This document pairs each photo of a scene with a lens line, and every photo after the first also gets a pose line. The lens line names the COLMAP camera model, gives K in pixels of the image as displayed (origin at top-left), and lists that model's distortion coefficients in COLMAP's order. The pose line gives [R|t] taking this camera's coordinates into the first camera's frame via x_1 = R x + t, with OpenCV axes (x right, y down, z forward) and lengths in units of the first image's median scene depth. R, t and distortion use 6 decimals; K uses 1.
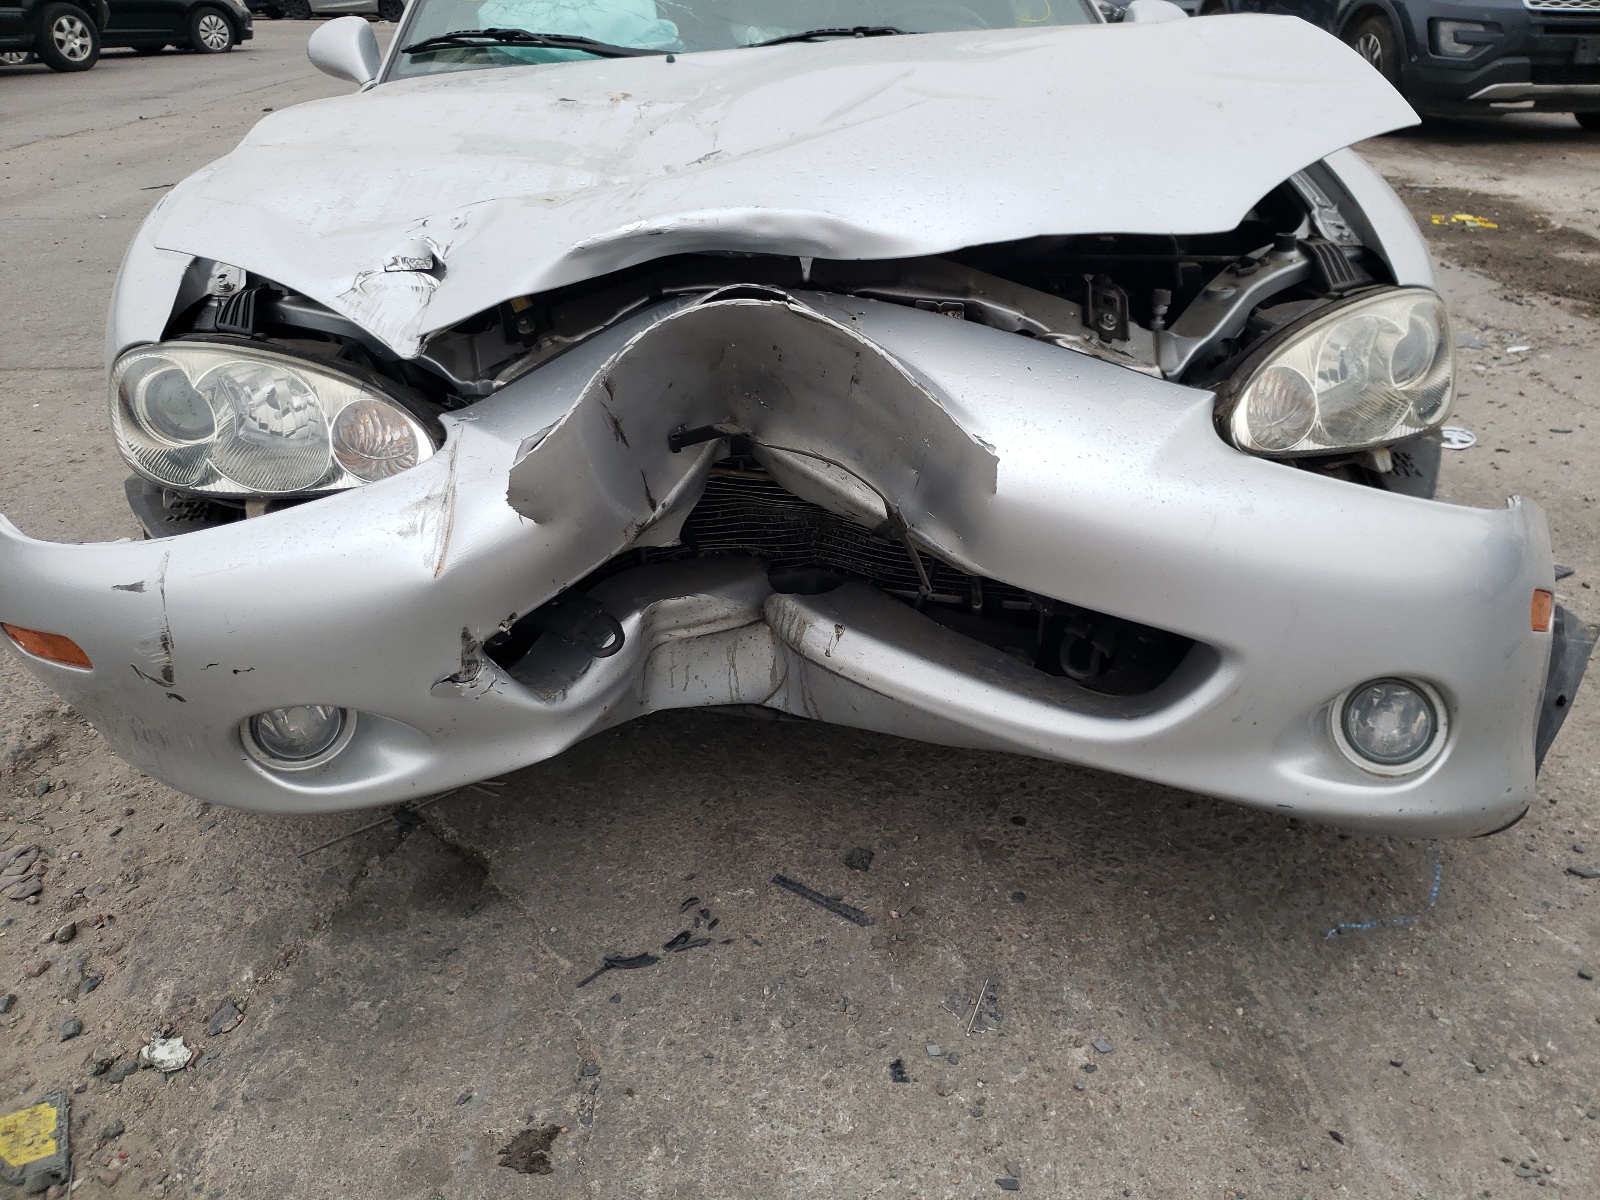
lens RADIAL K [[1101.7, 0, 800.0], [0, 1101.7, 600.0], [0, 0, 1]] dist [0.009161, 0.006288]
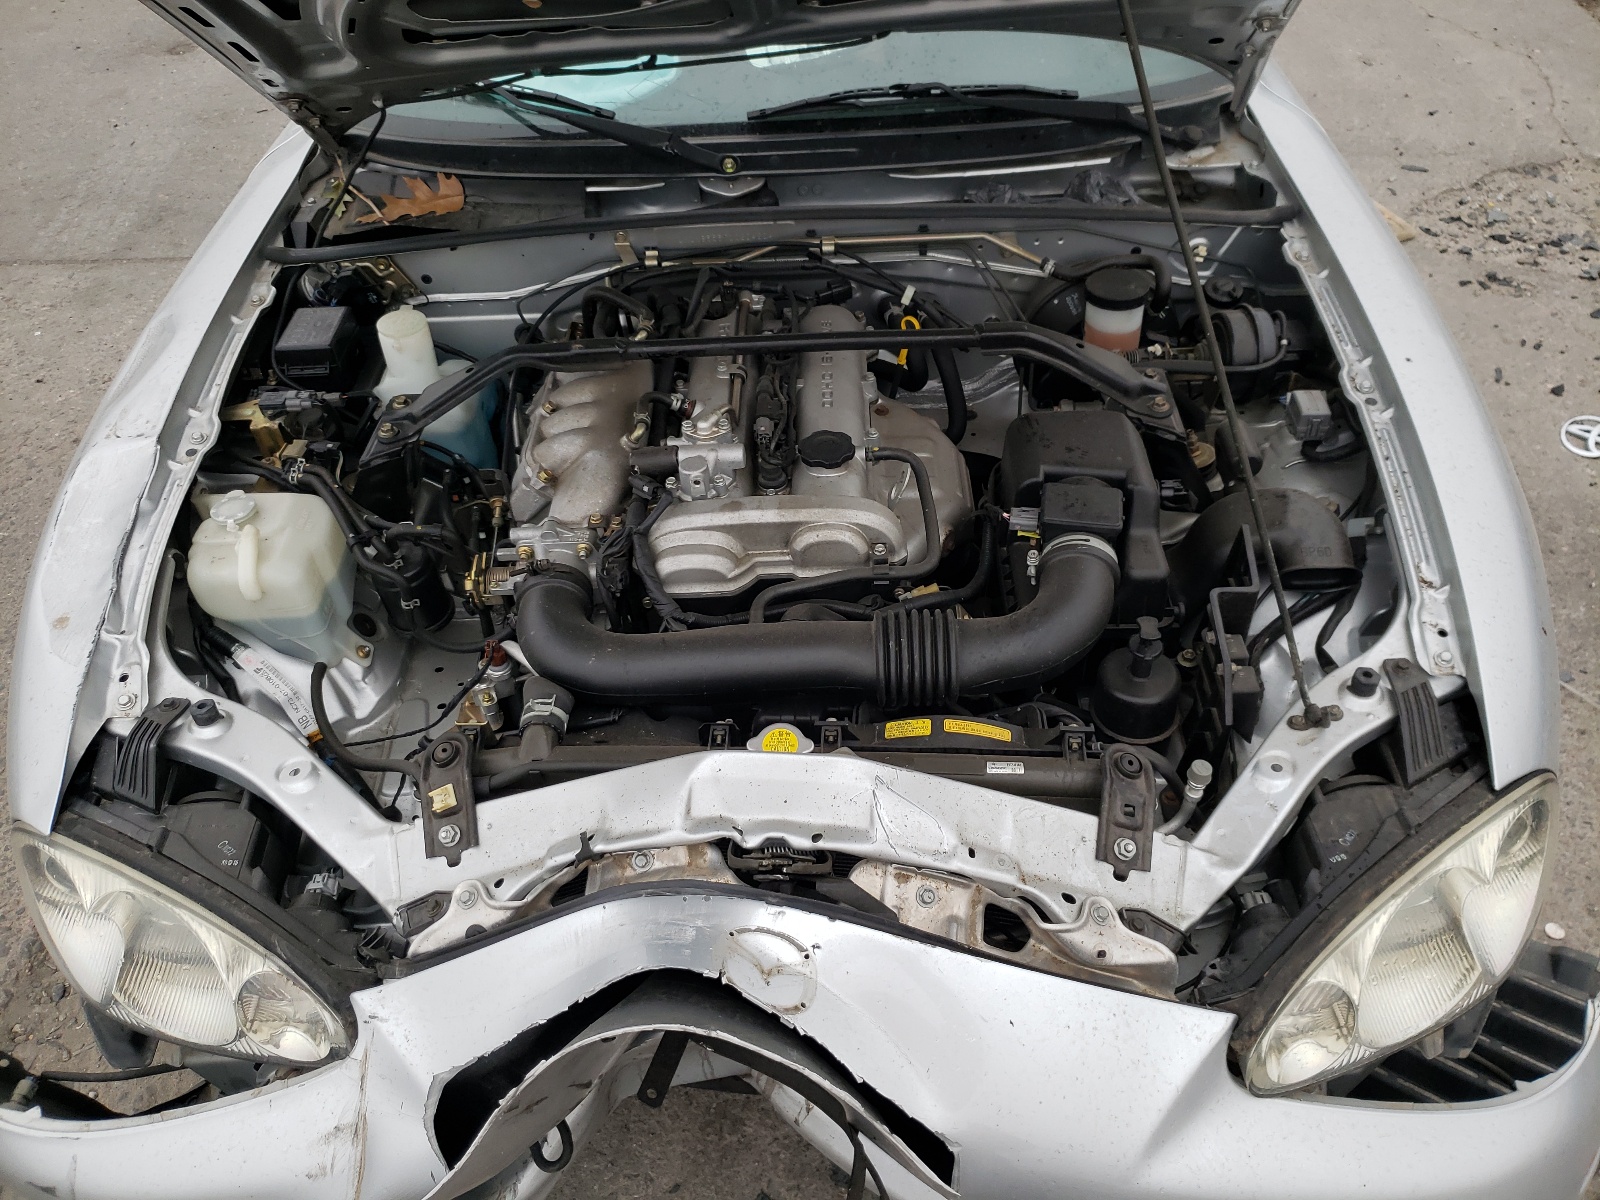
lens RADIAL K [[1101.7, 0, 800.0], [0, 1101.7, 600.0], [0, 0, 1]] dist [0.009161, 0.006288]
pose [[0.997880, 0.020413, -0.061804, 0.077037], [-0.003672, 0.965692, 0.259662, -0.625191], [0.064984, -0.258885, 0.963720, 0.210530]]
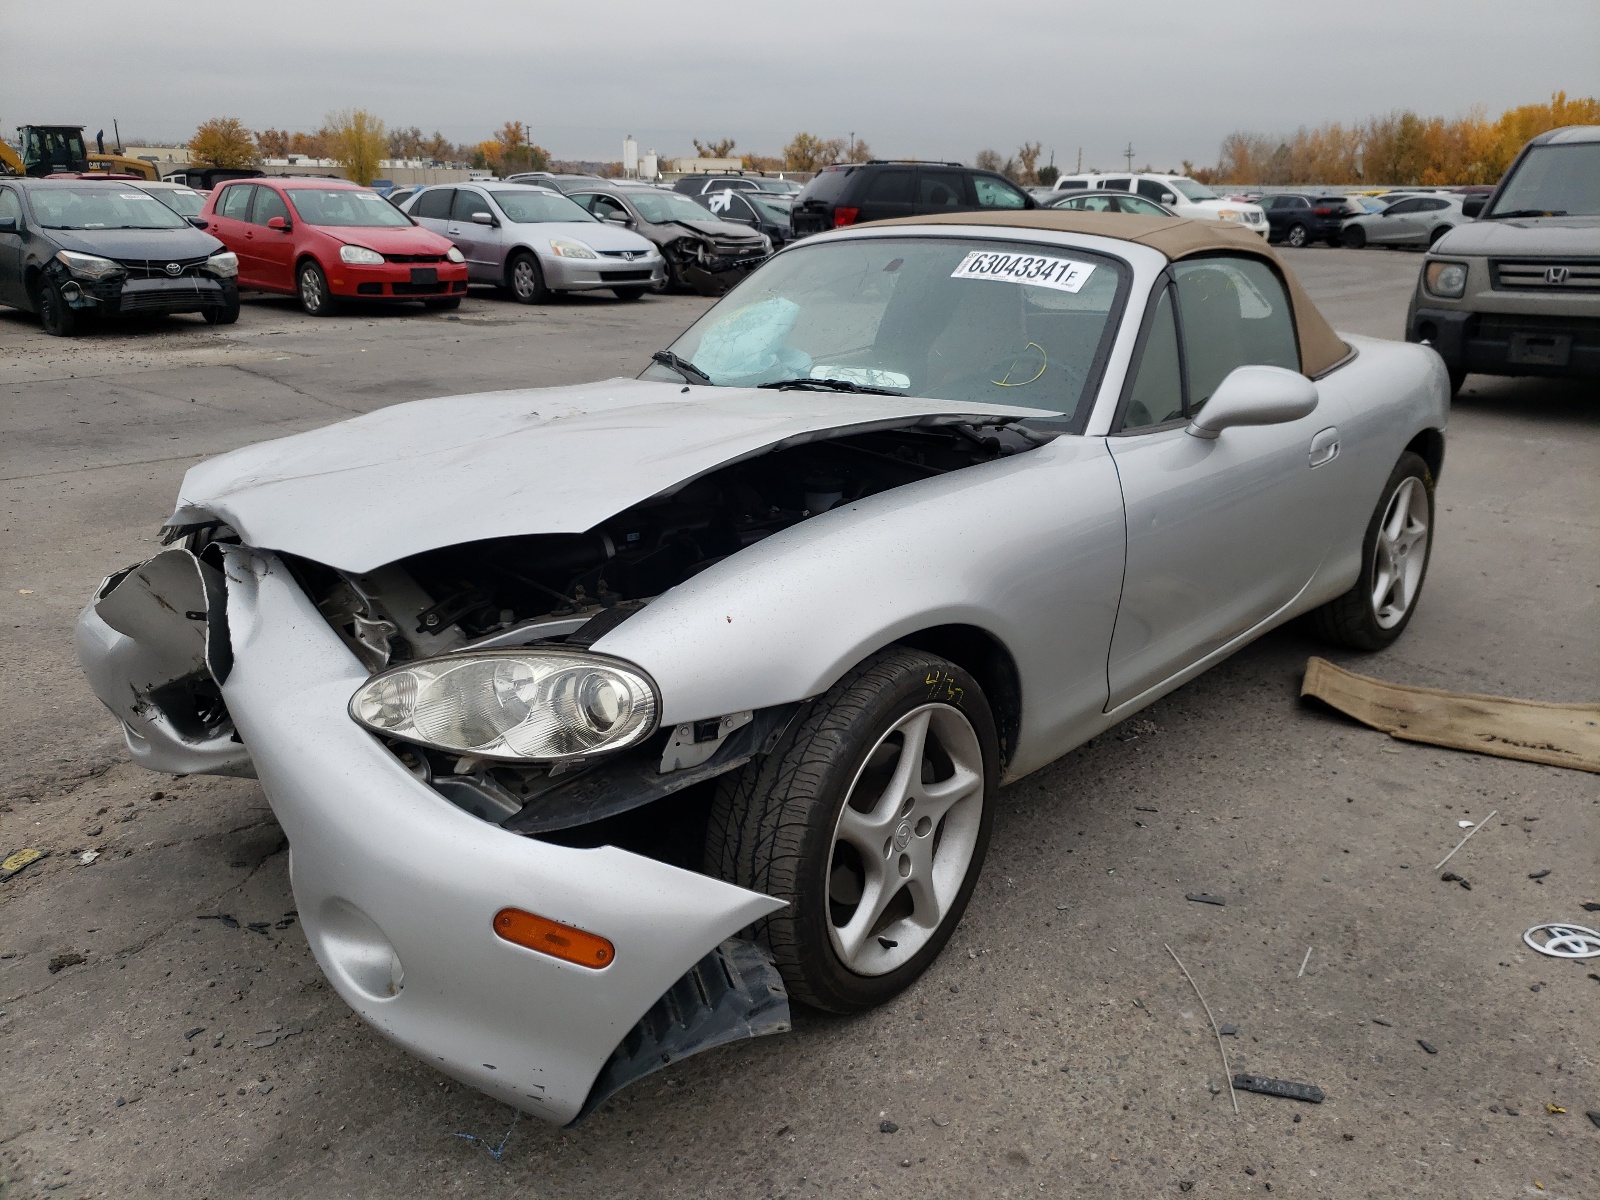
lens RADIAL K [[1101.7, 0, 800.0], [0, 1101.7, 600.0], [0, 0, 1]] dist [0.009161, 0.006288]
pose [[0.725431, 0.231209, -0.648299, 1.546525], [-0.336543, 0.940772, -0.041067, -0.372890], [0.600407, 0.247972, 0.760277, 0.150864]]
